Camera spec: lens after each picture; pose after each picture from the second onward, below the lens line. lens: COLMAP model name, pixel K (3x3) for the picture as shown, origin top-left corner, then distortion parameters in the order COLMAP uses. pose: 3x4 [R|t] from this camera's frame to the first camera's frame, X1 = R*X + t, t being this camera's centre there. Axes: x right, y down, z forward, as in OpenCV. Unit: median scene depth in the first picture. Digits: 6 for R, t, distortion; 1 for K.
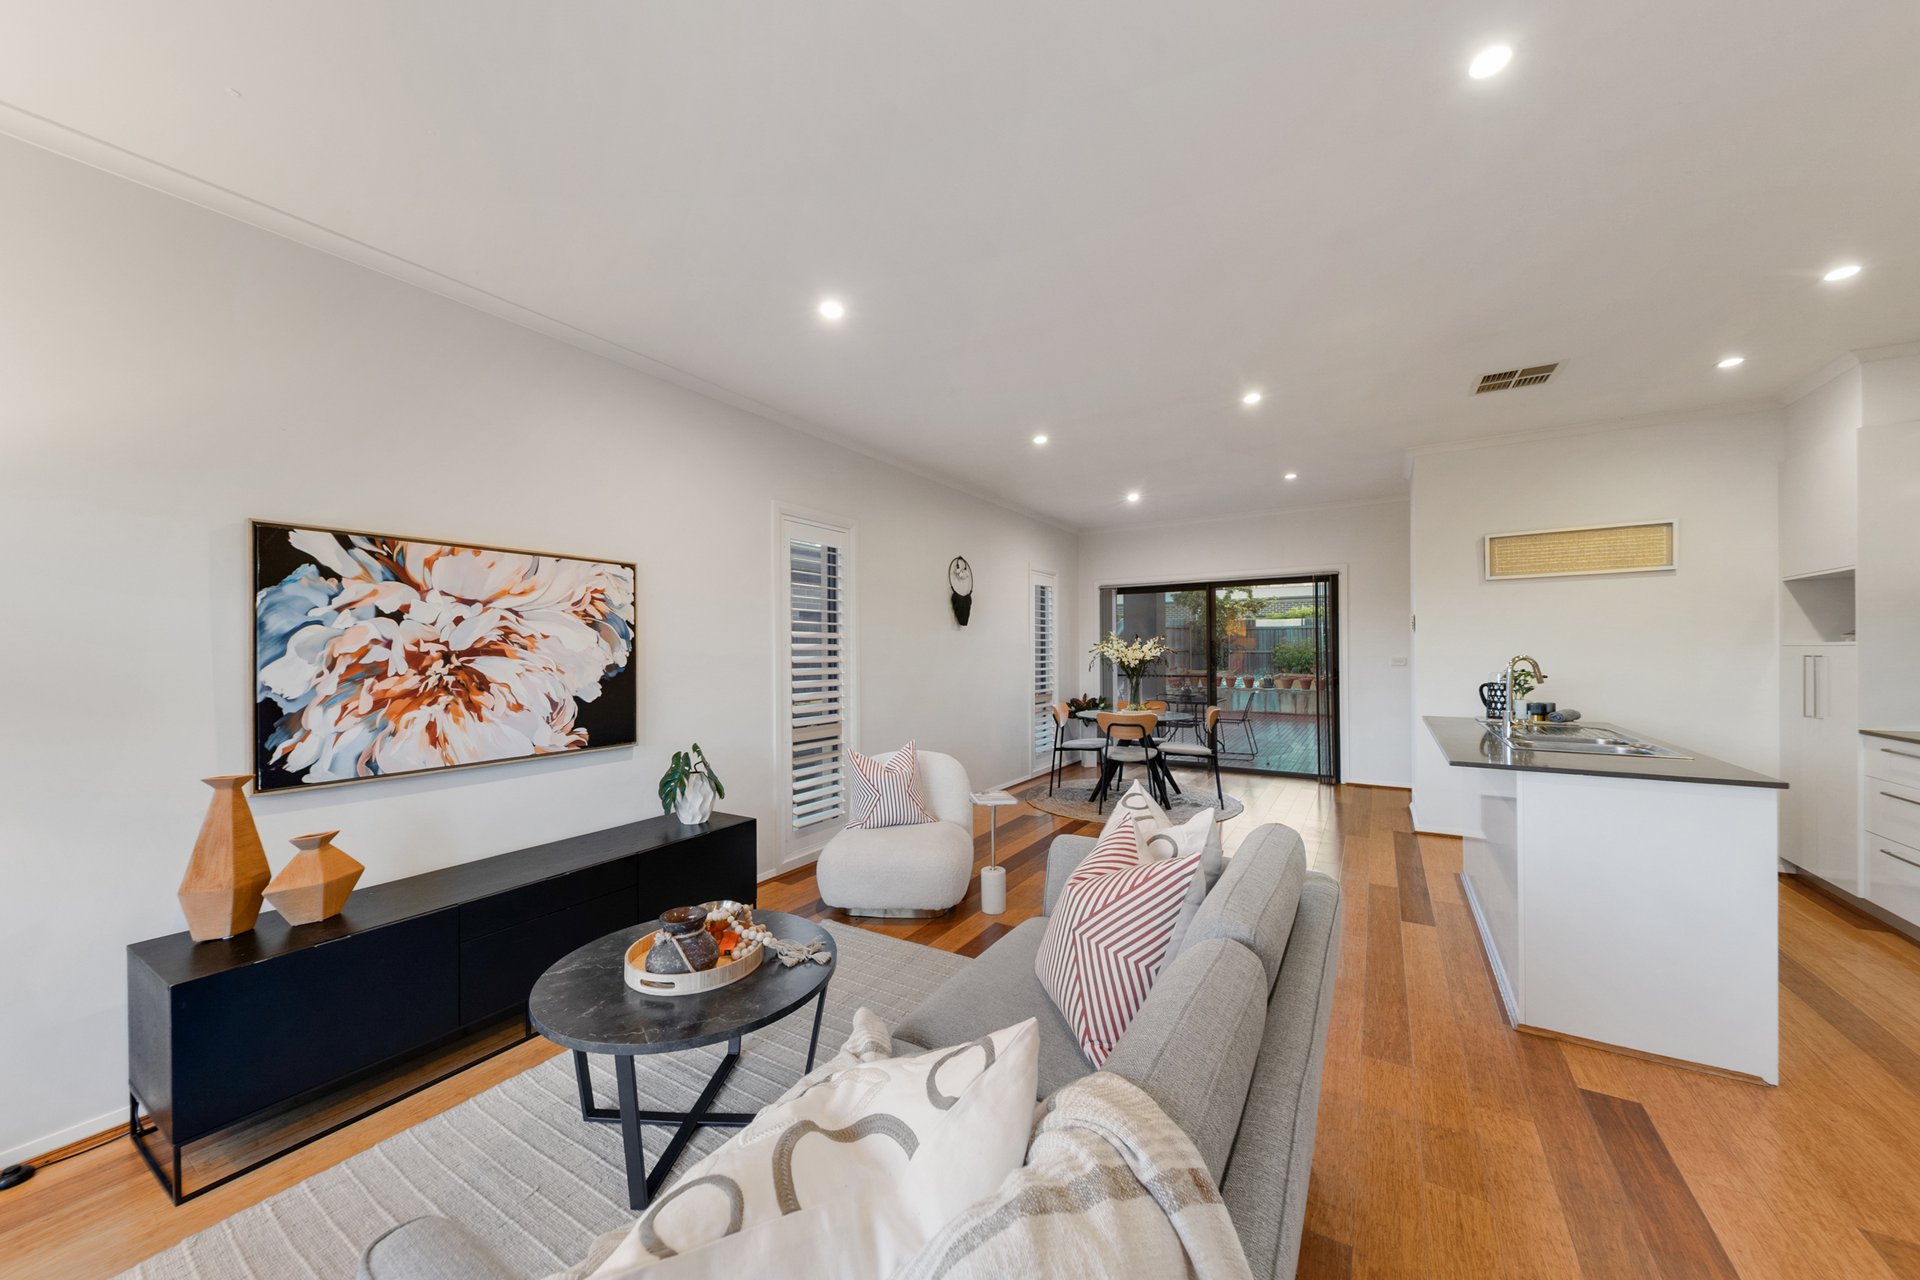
lens RADIAL K [[660.0, 0, 960.7], [0, 660.0, 647.2], [0, 0, 1]] dist [0.010534, -0.000810]
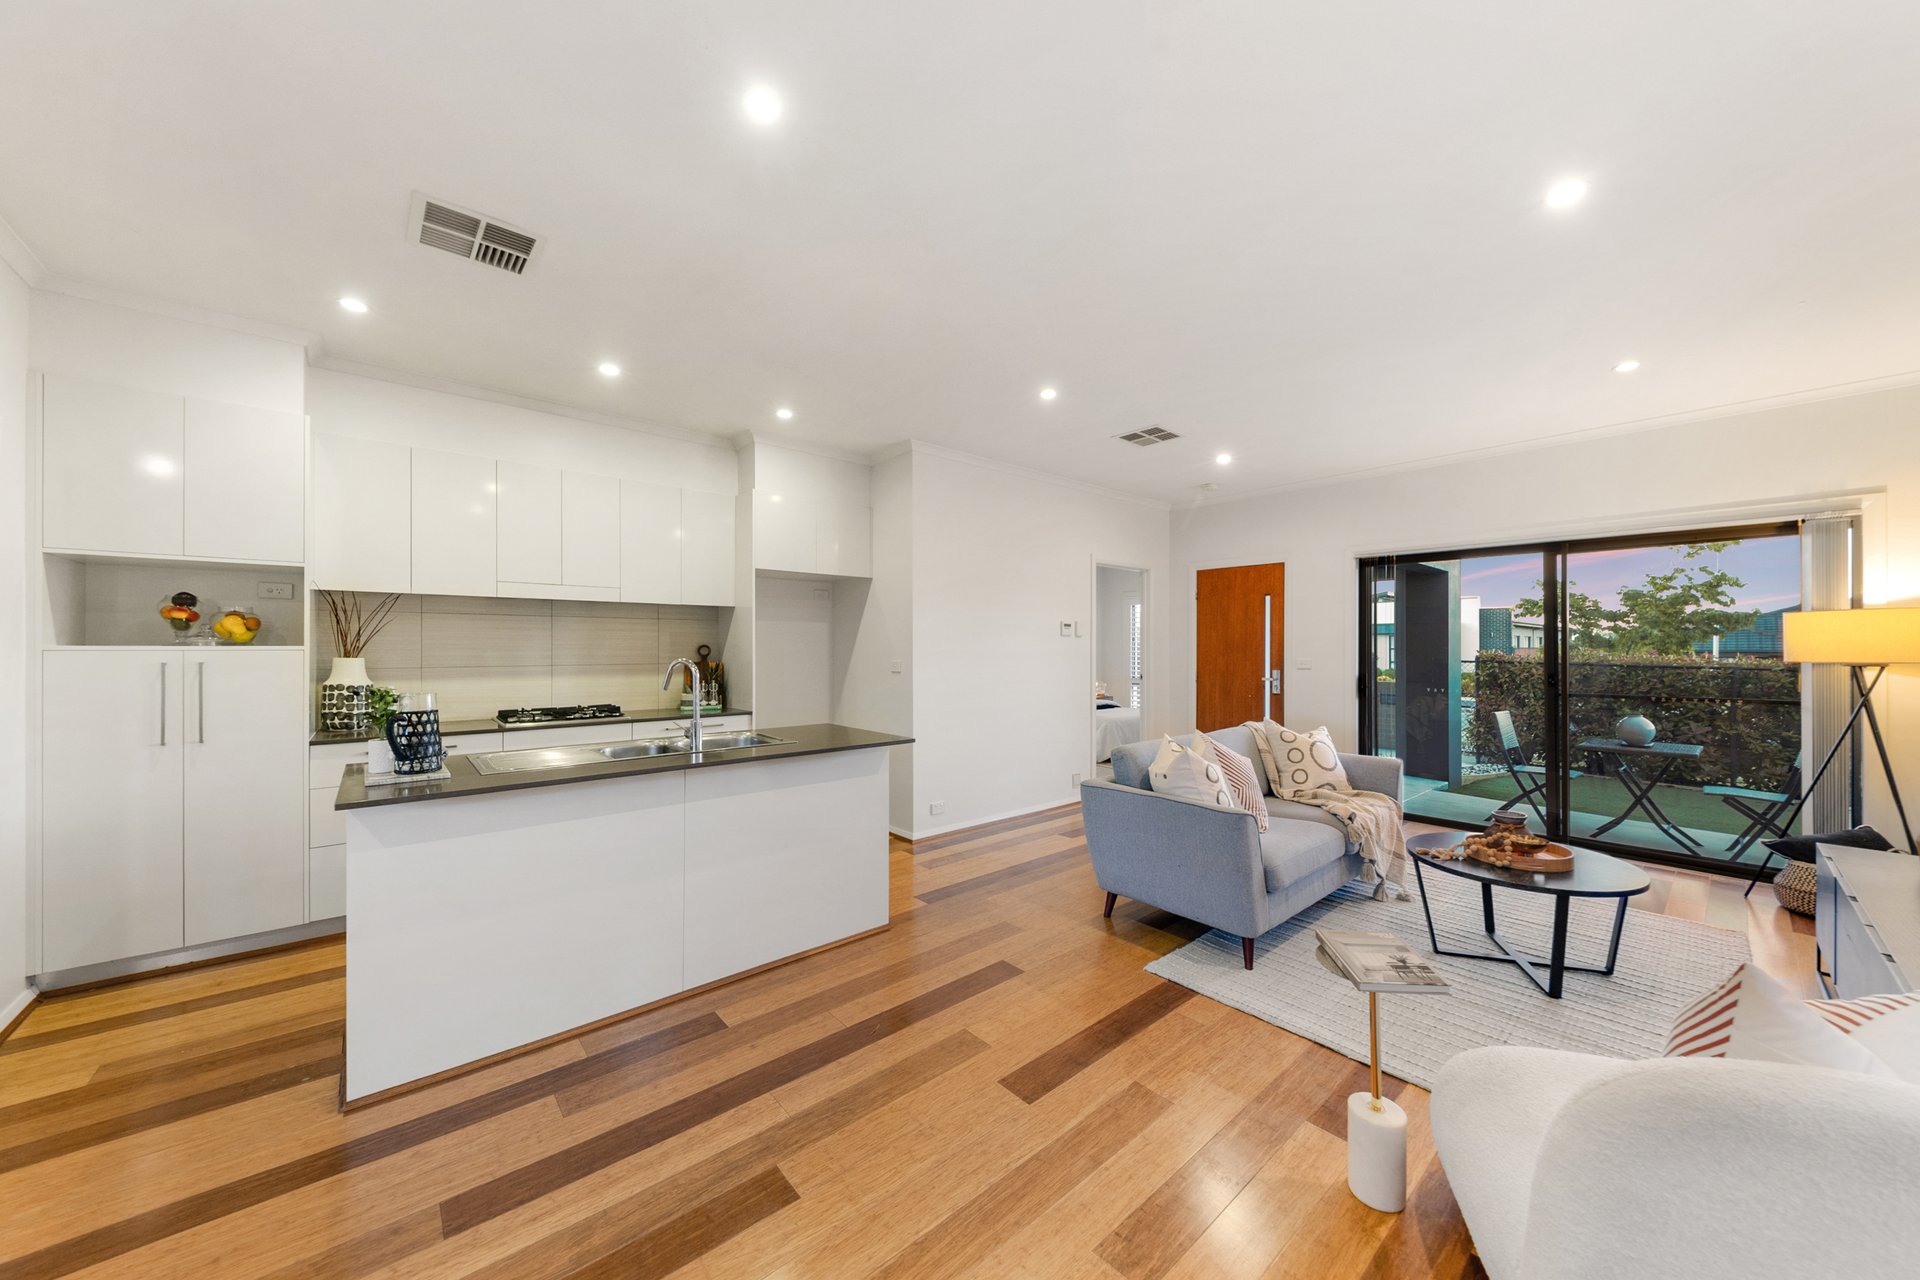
lens RADIAL K [[669.0, 0, 967.5], [0, 669.0, 643.6], [0, 0, 1]] dist [0.014191, -0.004454]
pose [[-0.958035, 0.008337, 0.286530, 0.233897], [0.004807, 0.999904, -0.013023, 0.005313], [-0.286611, -0.011100, -0.957983, 1.916388]]
